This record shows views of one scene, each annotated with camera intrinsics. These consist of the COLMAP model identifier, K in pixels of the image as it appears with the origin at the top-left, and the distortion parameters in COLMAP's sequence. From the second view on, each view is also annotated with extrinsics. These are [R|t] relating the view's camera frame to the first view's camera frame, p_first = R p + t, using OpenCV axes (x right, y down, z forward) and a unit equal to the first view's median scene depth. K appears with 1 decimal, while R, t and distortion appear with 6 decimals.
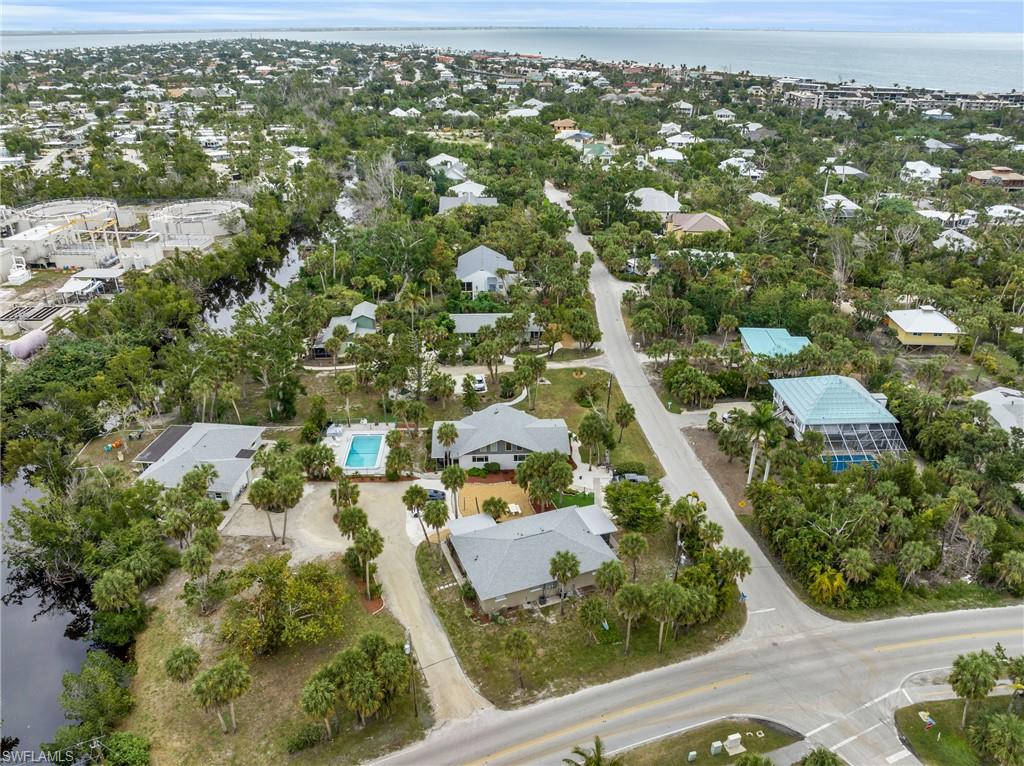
lens RADIAL K [[723.9, 0, 506.4], [0, 723.9, 382.0], [0, 0, 1]] dist [-0.044285, 0.007480]
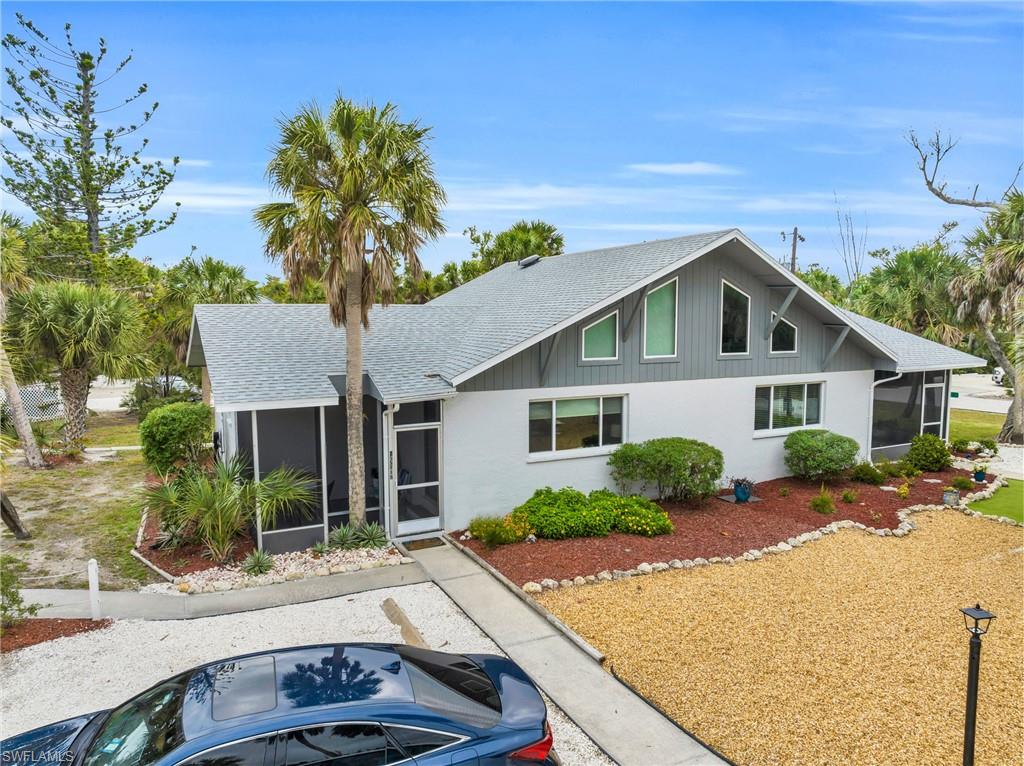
lens RADIAL K [[723.9, 0, 506.4], [0, 723.9, 382.0], [0, 0, 1]] dist [-0.044285, 0.007480]
pose [[0.915528, -0.046072, 0.399607, -0.093712], [0.187582, 0.927689, -0.322809, 0.125870], [-0.355839, 0.370500, 0.857968, 0.780245]]
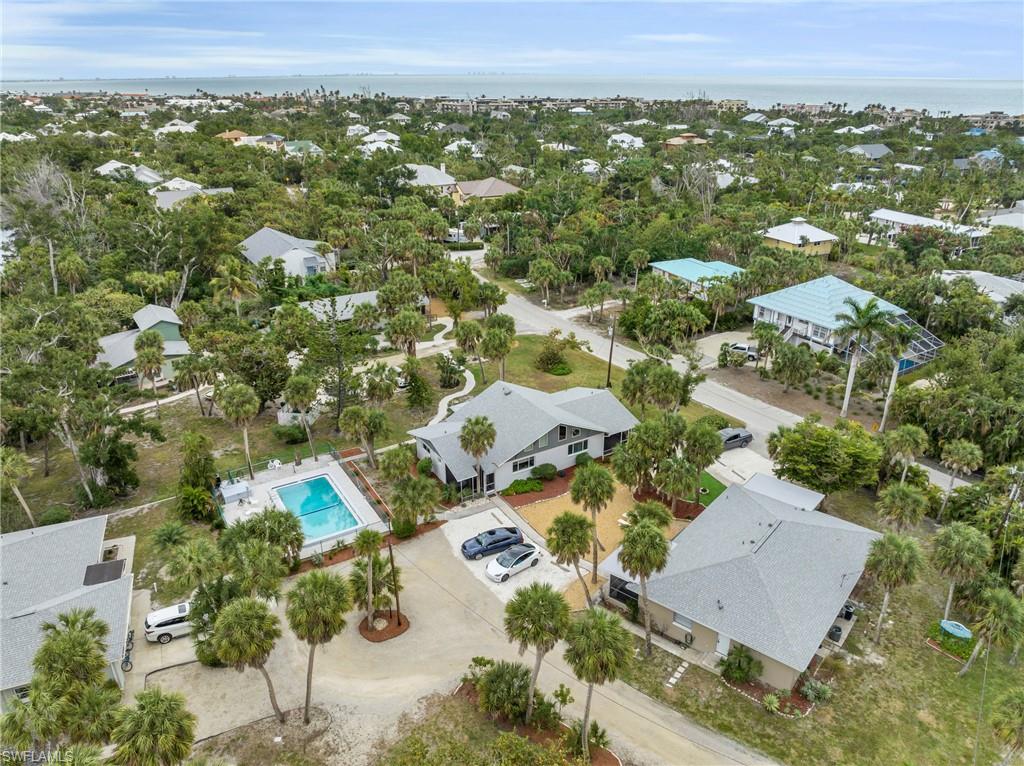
lens RADIAL K [[723.9, 0, 506.4], [0, 723.9, 382.0], [0, 0, 1]] dist [-0.044285, 0.007480]
pose [[0.874176, -0.193860, 0.445235, -0.275288], [0.218217, 0.975894, -0.003535, 0.032749], [-0.433817, 0.100248, 0.895407, 0.395927]]
